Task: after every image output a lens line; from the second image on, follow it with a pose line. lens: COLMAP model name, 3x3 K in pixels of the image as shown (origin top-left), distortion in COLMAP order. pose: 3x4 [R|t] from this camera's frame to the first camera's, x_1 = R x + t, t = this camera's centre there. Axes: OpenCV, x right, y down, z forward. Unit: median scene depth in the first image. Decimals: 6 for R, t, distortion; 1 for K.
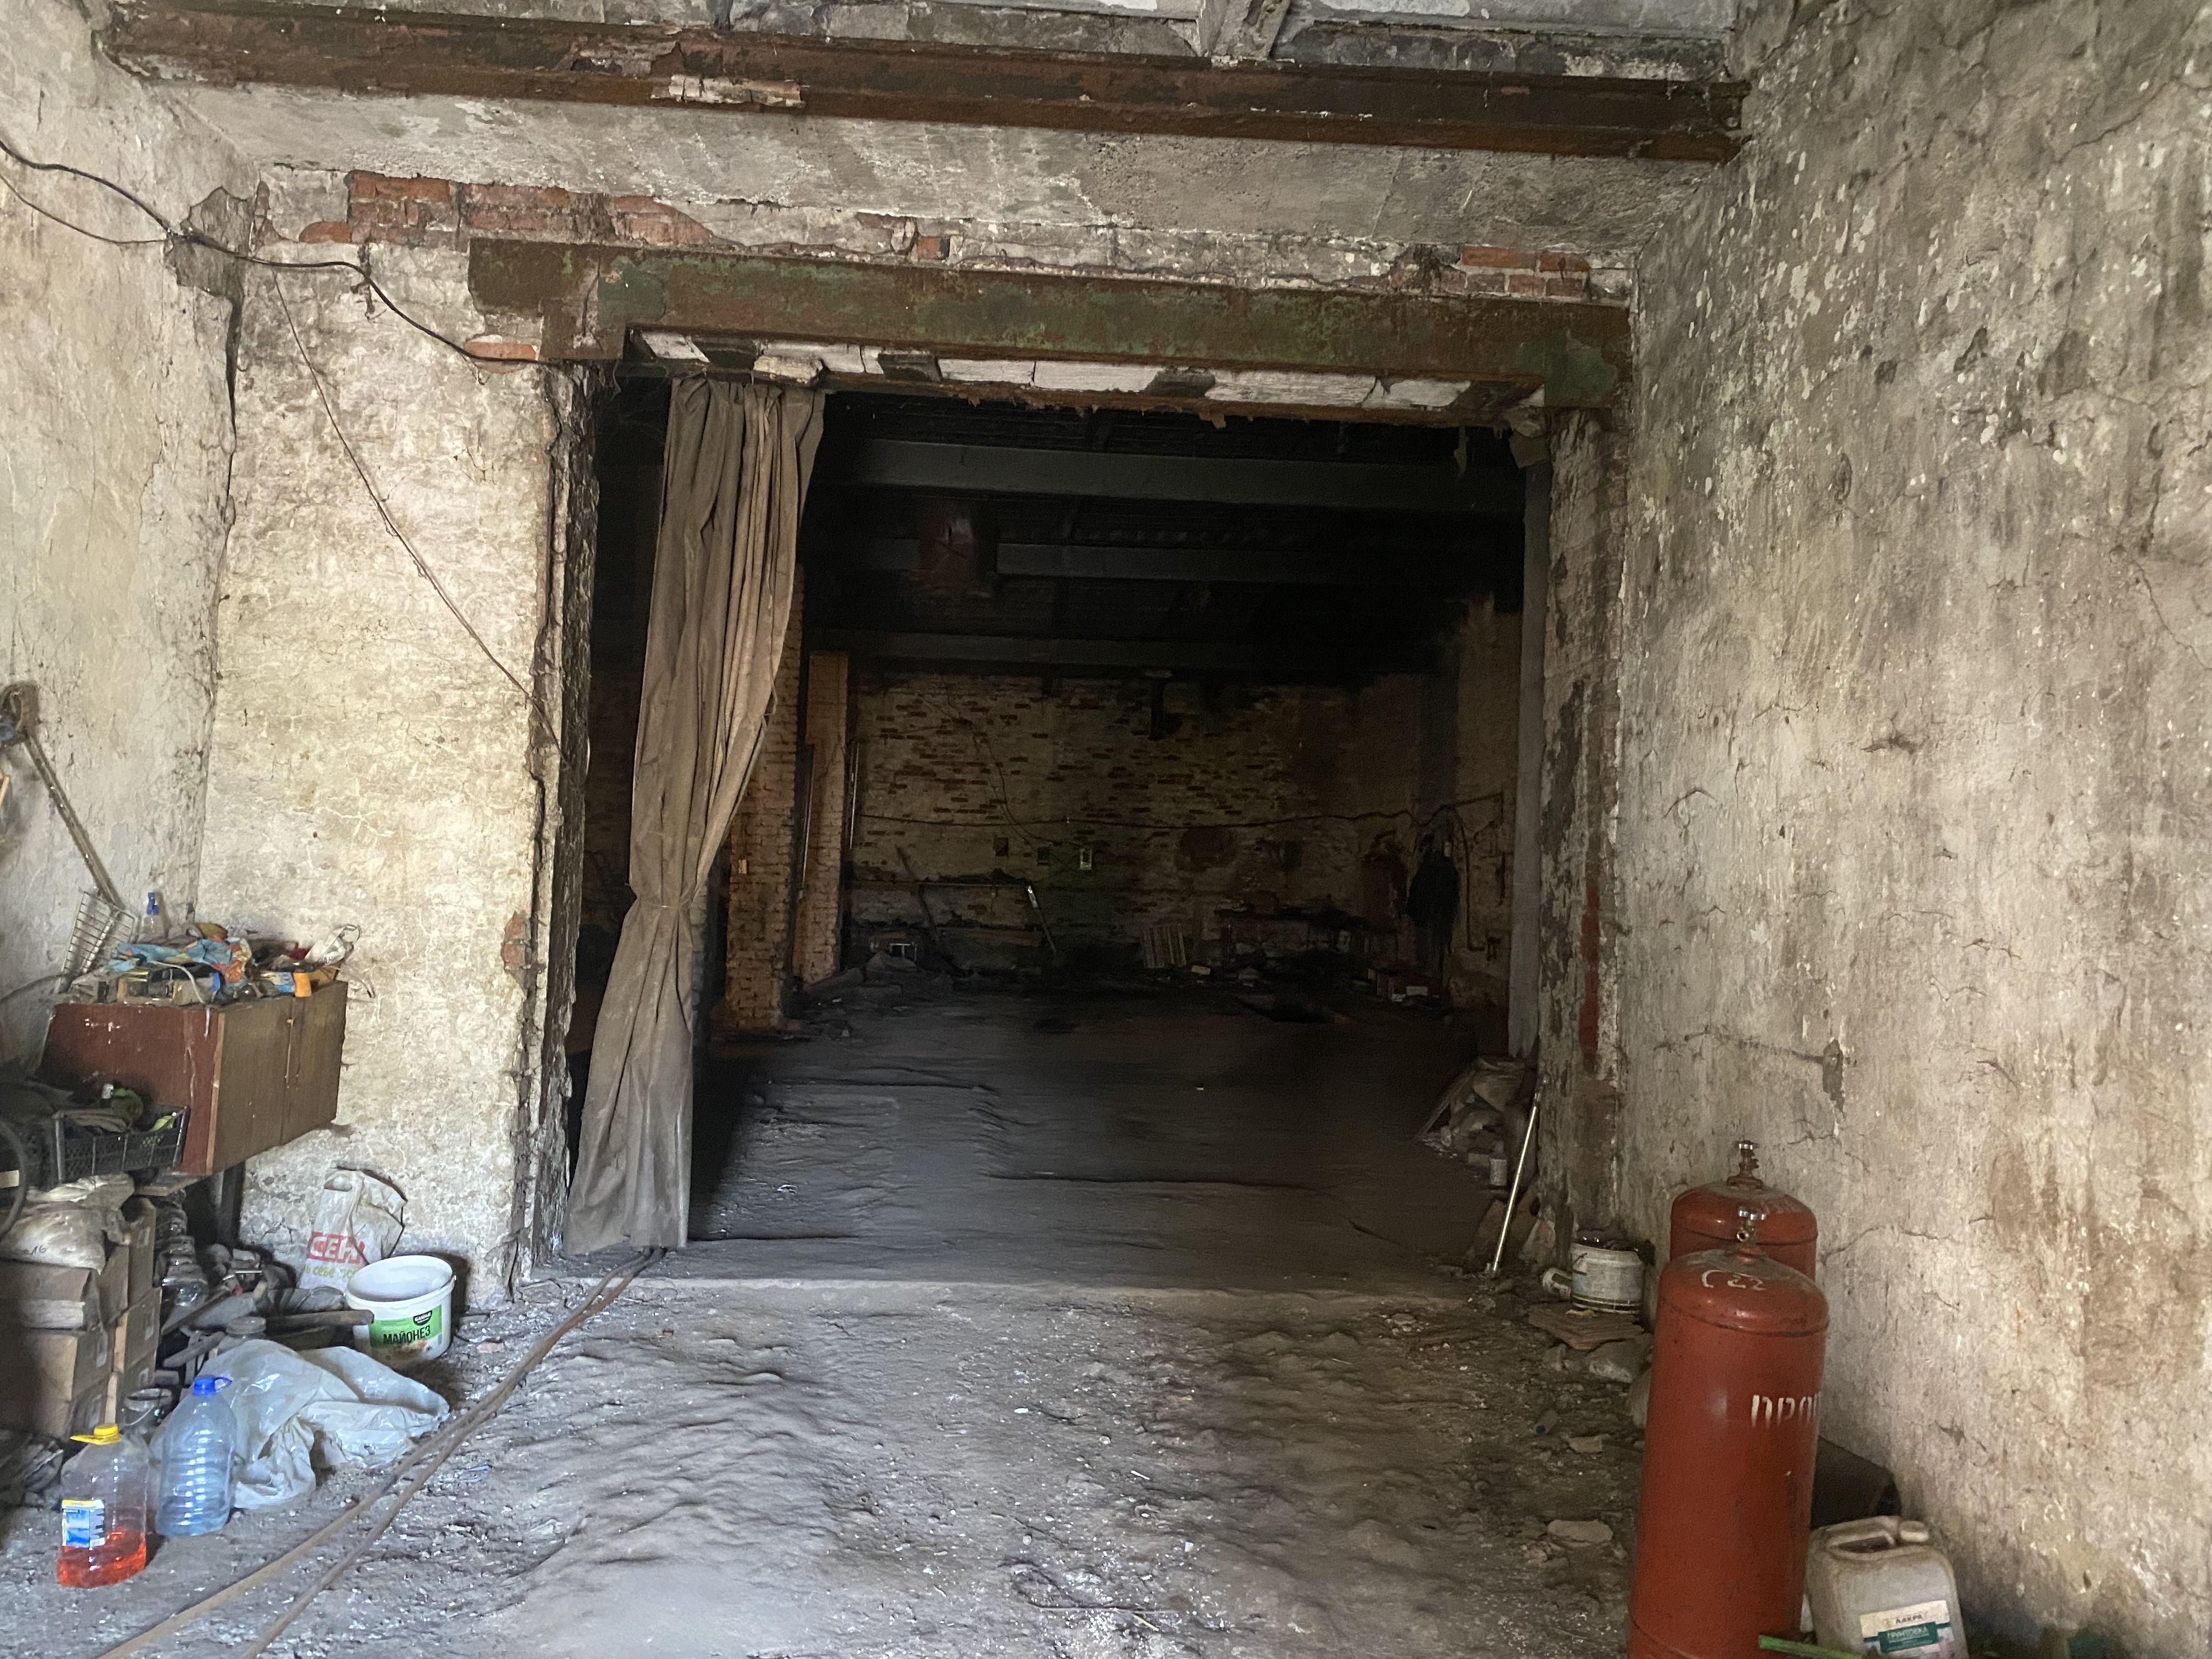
lens RADIAL K [[1653.5, 0, 1073.6], [0, 1653.5, 833.4], [0, 0, 1]] dist [0.010383, -0.026541]
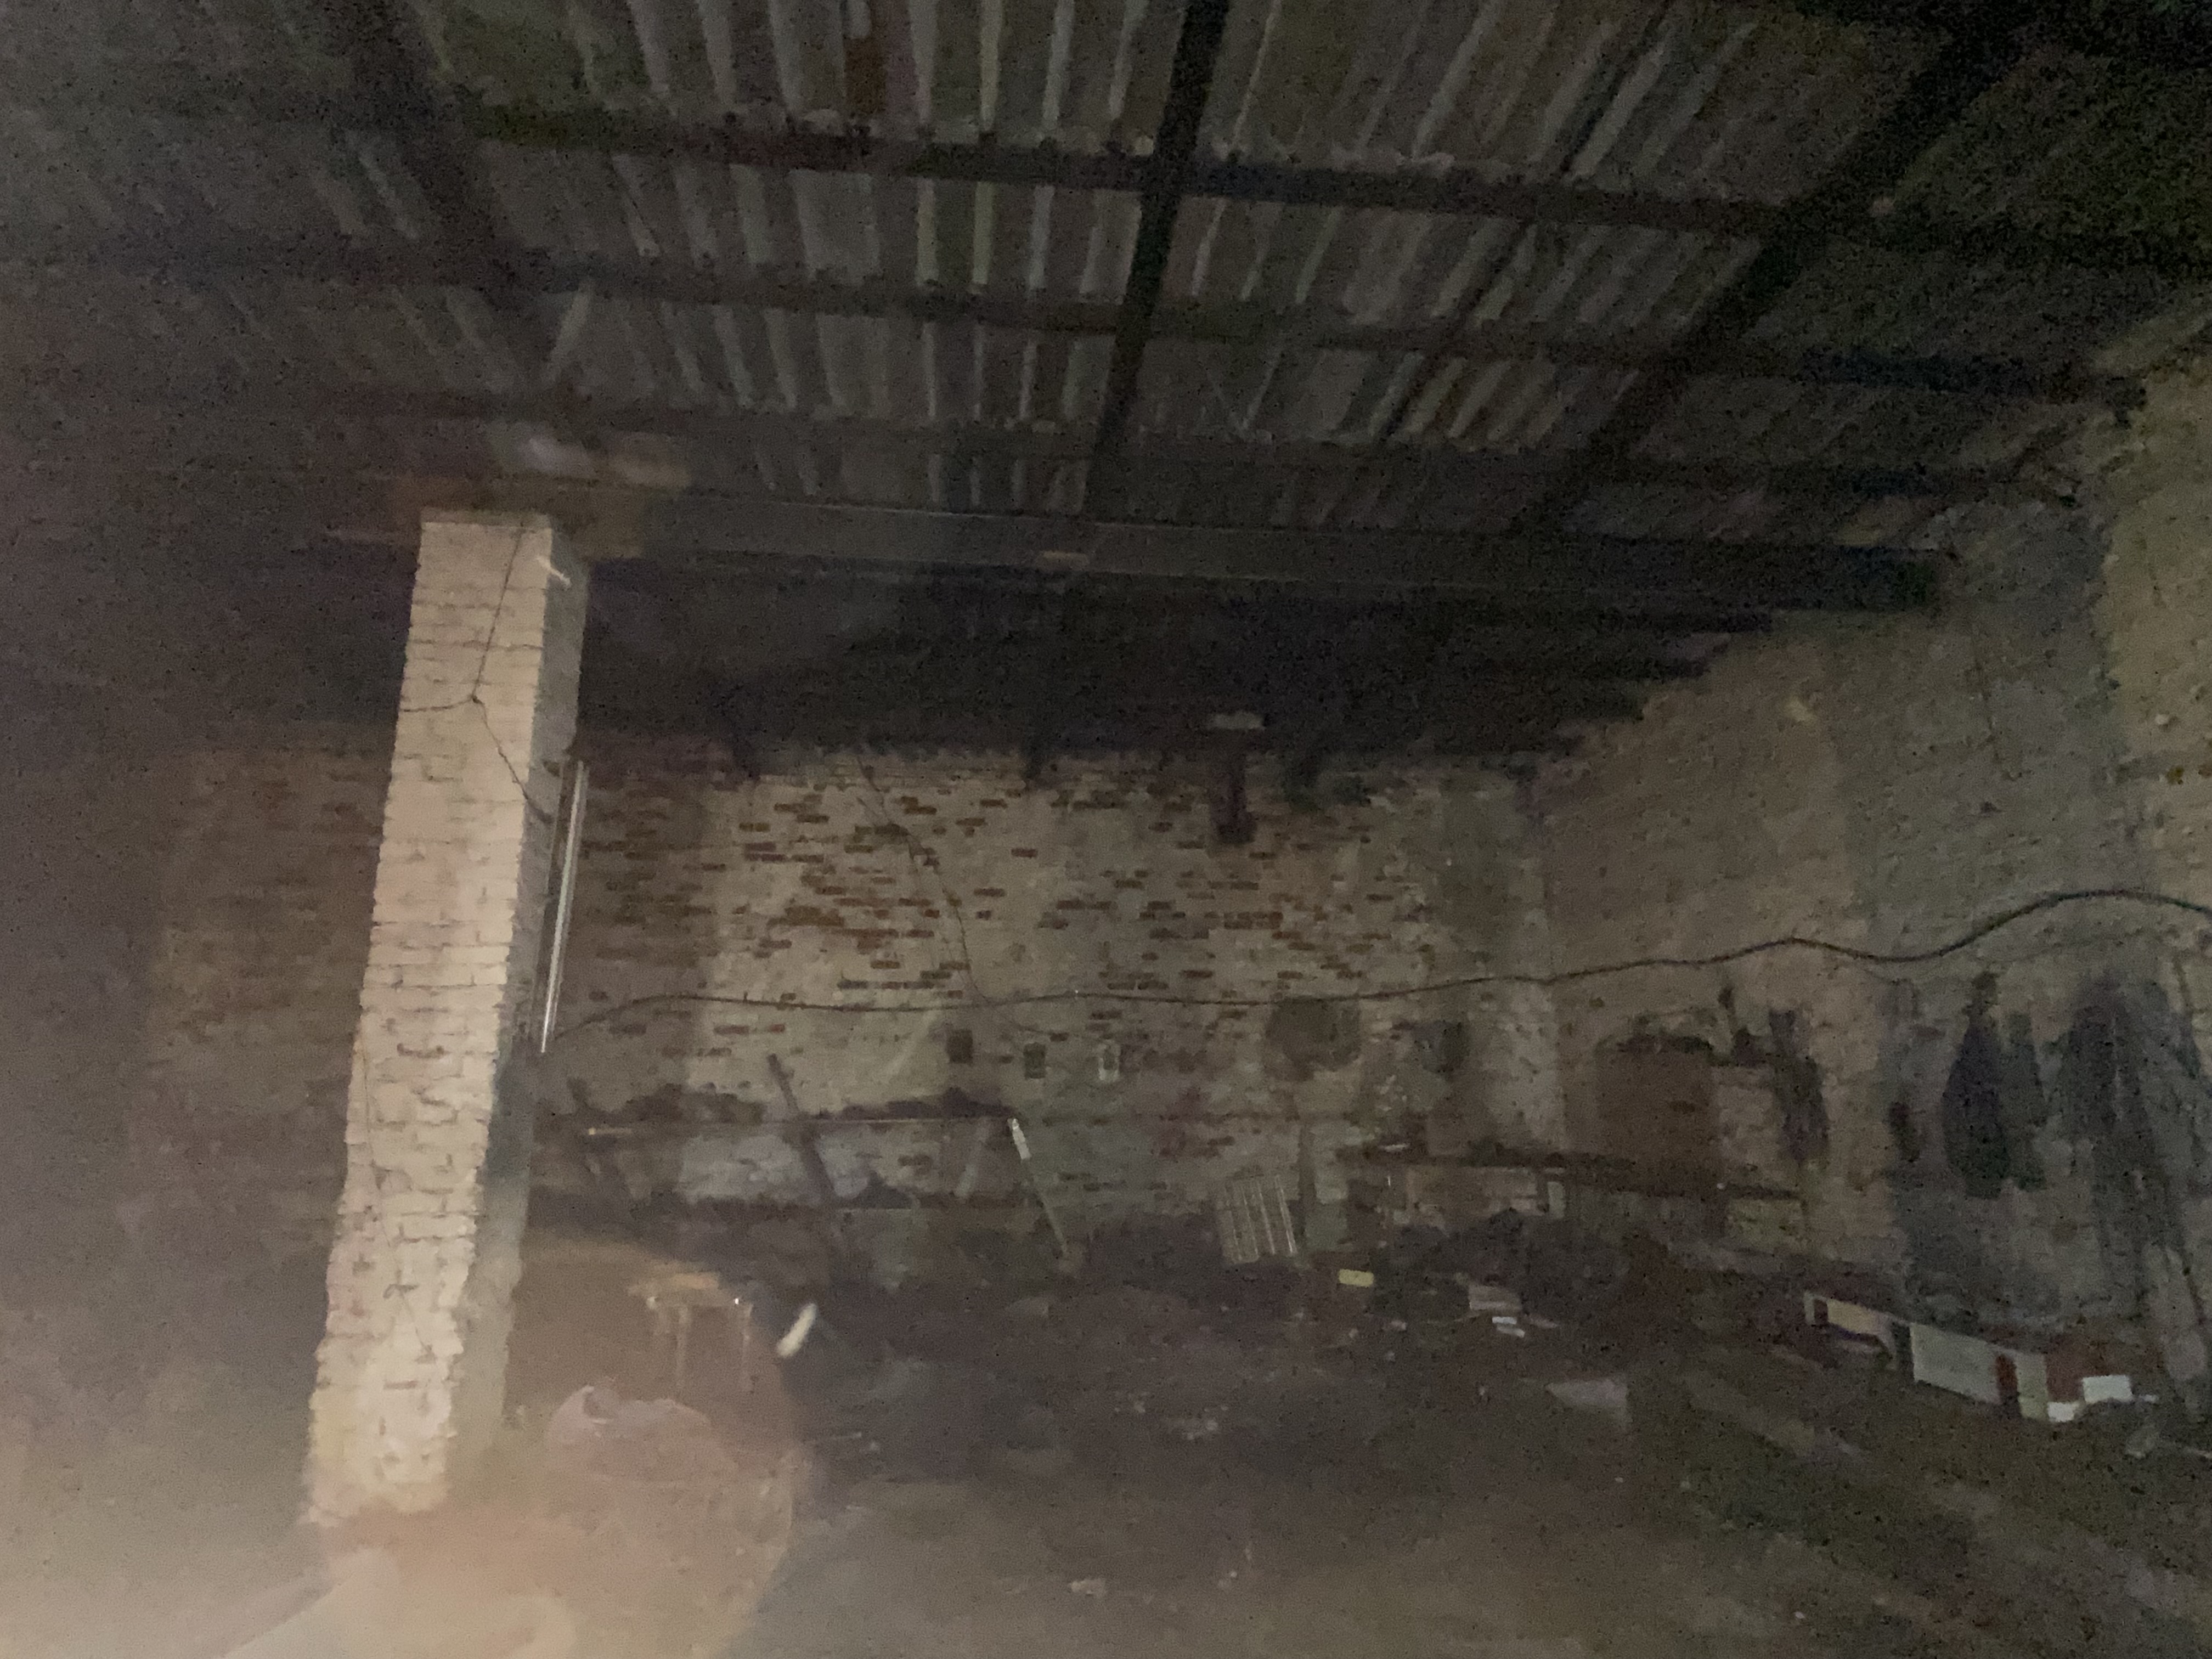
lens RADIAL K [[1132.8, 0, 1116.4], [0, 1132.8, 813.6], [0, 0, 1]] dist [0.014613, -0.023027]
pose [[0.994322, -0.014902, 0.105365, -0.030057], [0.035851, 0.979173, -0.199836, 0.009279], [-0.100193, 0.202479, 0.974148, 0.600347]]
